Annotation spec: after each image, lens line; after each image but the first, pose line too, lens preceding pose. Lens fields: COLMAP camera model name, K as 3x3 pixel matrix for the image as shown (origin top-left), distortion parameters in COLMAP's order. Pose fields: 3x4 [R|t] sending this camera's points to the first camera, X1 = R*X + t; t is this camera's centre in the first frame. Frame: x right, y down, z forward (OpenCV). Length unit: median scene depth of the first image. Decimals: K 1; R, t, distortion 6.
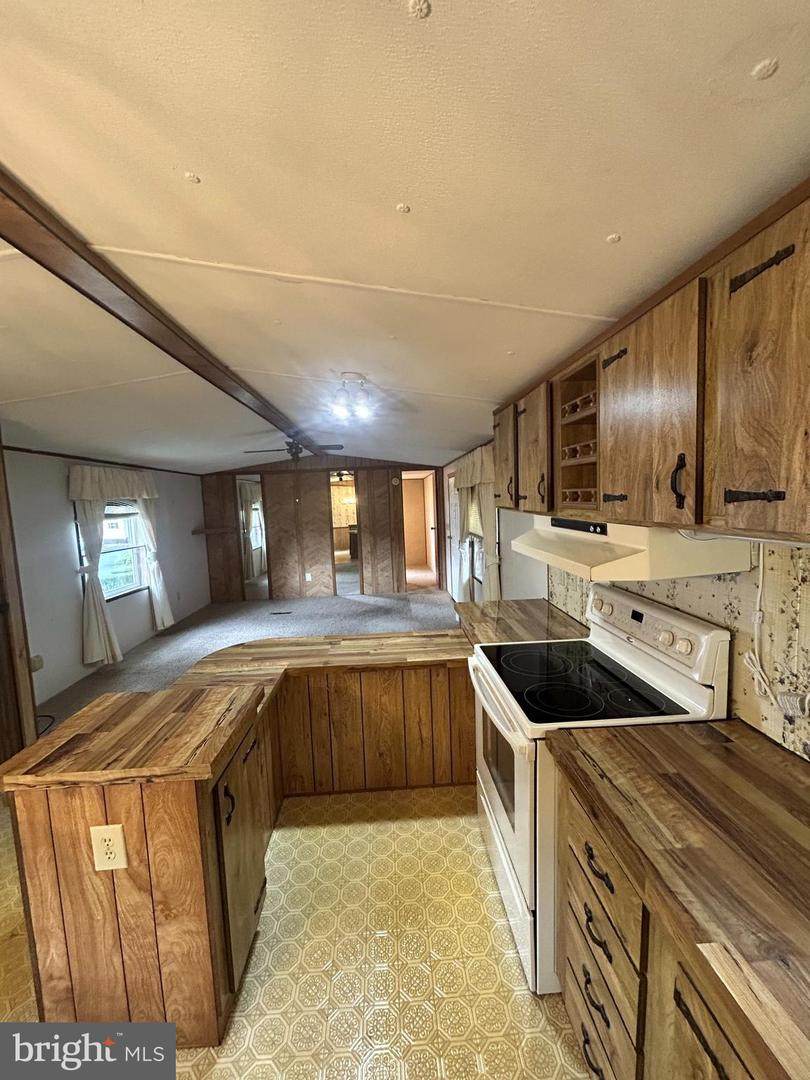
lens RADIAL K [[433.8, 0, 408.9], [0, 433.8, 540.4], [0, 0, 1]] dist [-0.003276, 0.001088]
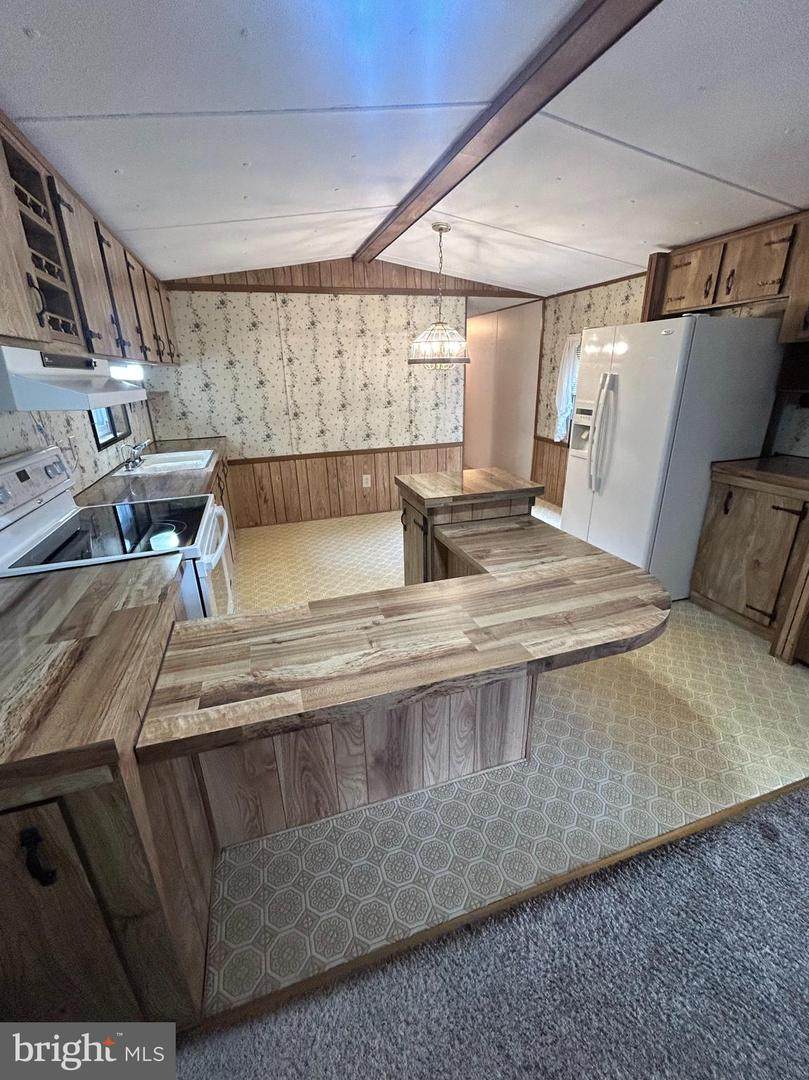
lens RADIAL K [[453.6, 0, 405.4], [0, 453.6, 542.0], [0, 0, 1]] dist [-0.001595, -0.000404]
pose [[-0.966722, 0.141083, -0.213412, -0.017704], [0.032996, 0.895986, 0.442856, -0.097282], [0.253694, 0.421076, -0.870824, 2.246764]]
